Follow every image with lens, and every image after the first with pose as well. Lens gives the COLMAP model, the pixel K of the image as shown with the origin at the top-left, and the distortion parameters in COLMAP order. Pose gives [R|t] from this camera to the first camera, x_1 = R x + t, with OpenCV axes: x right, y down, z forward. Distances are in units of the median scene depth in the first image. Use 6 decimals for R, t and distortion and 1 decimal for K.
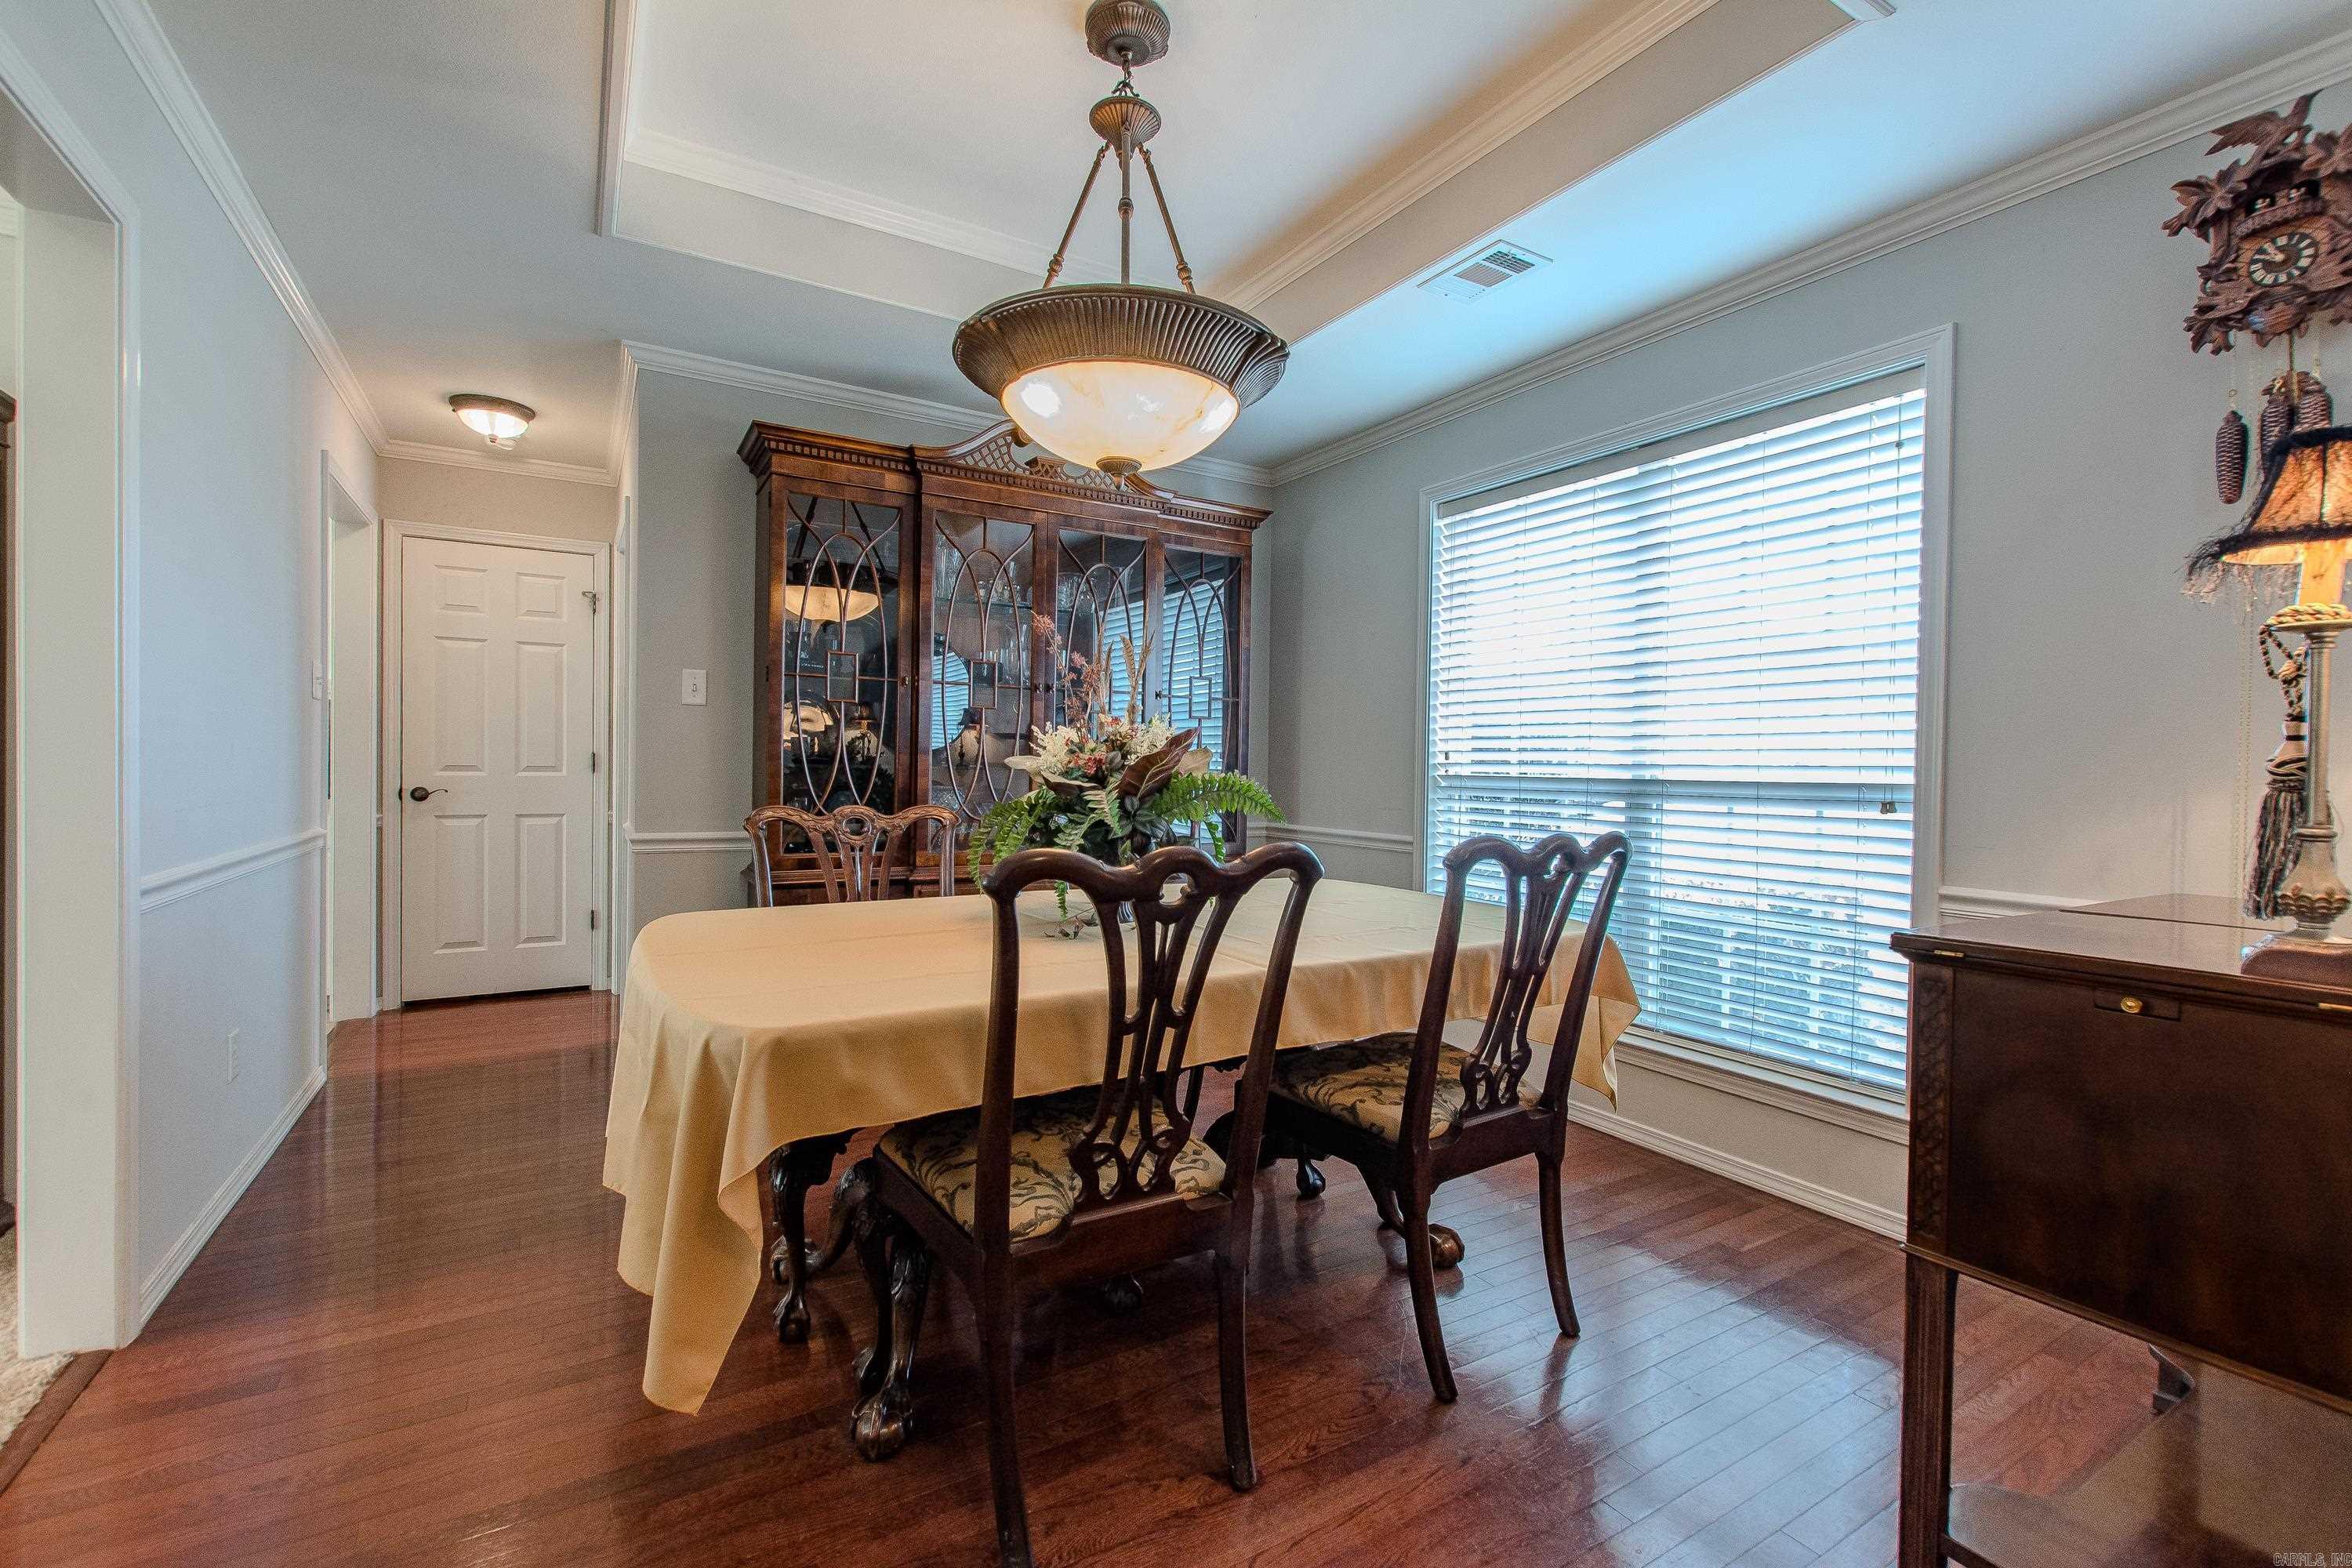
lens RADIAL K [[1020.3, 0, 1183.6], [0, 1020.3, 779.4], [0, 0, 1]] dist [0.003875, -0.001711]
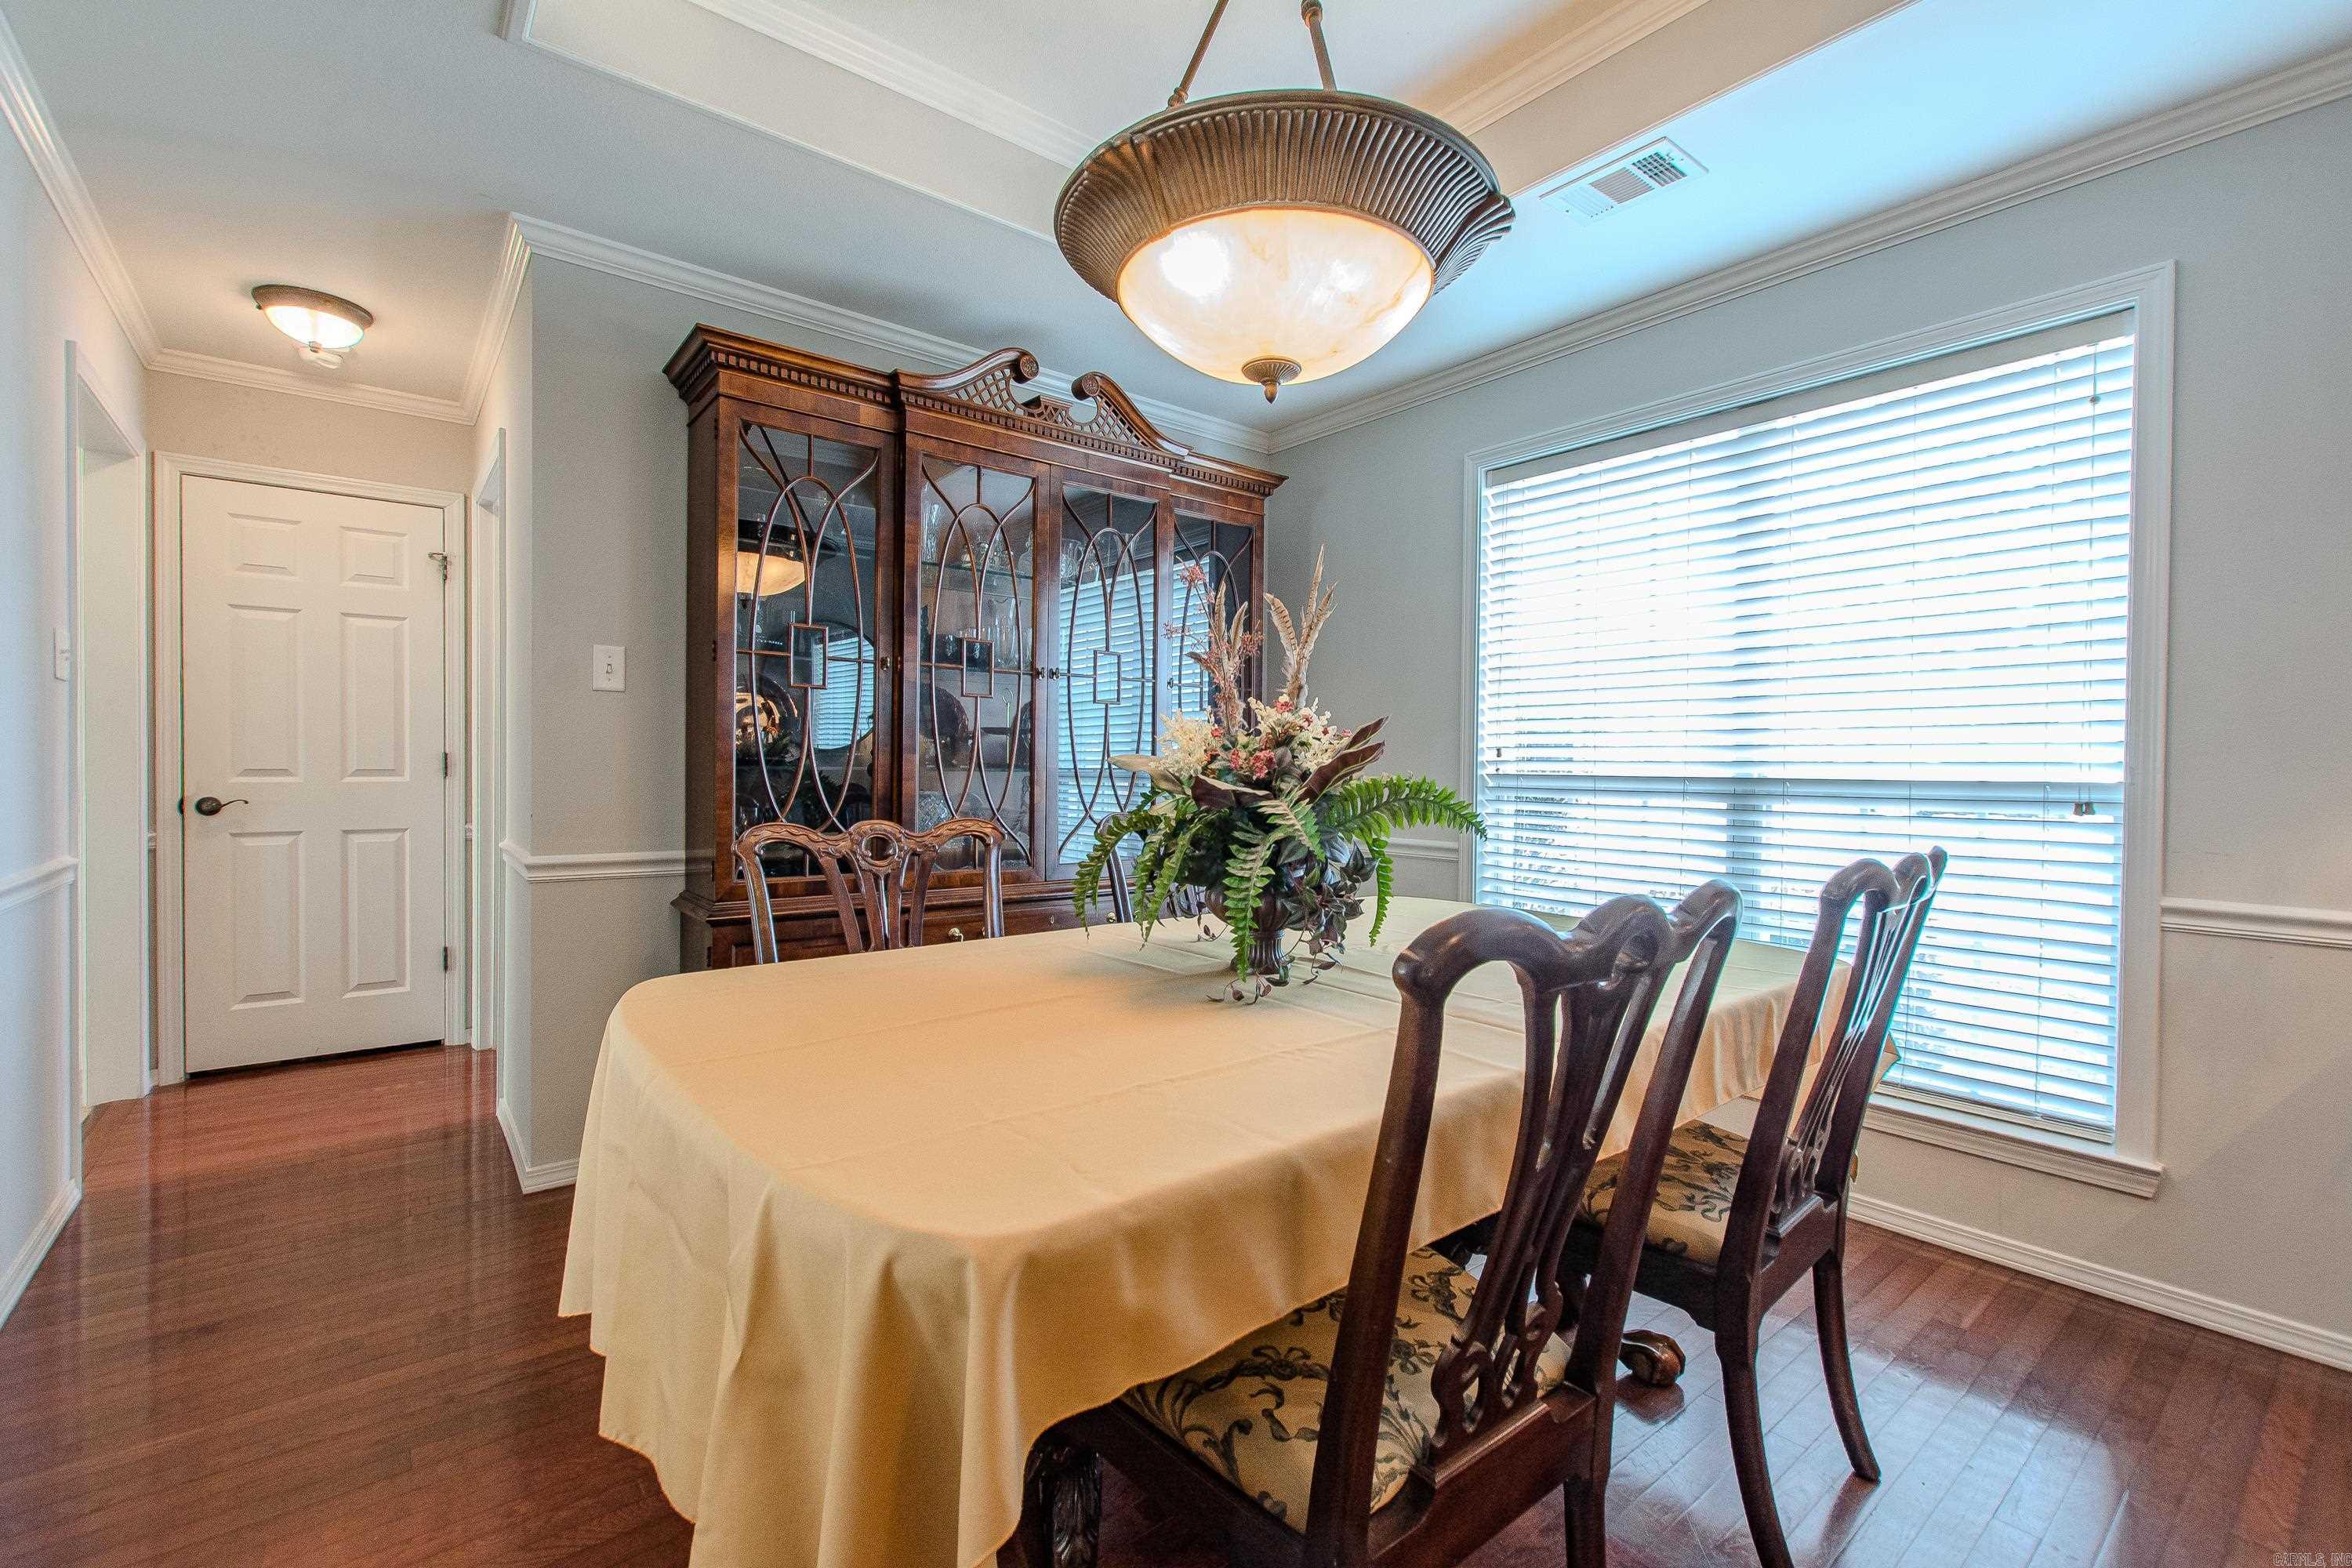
lens RADIAL K [[1020.3, 0, 1183.6], [0, 1020.3, 779.4], [0, 0, 1]] dist [0.003875, -0.001711]
pose [[0.991010, -0.007046, 0.133602, -0.145350], [0.006761, 0.999974, 0.002587, -0.003950], [-0.133616, -0.001660, 0.991032, 0.161751]]
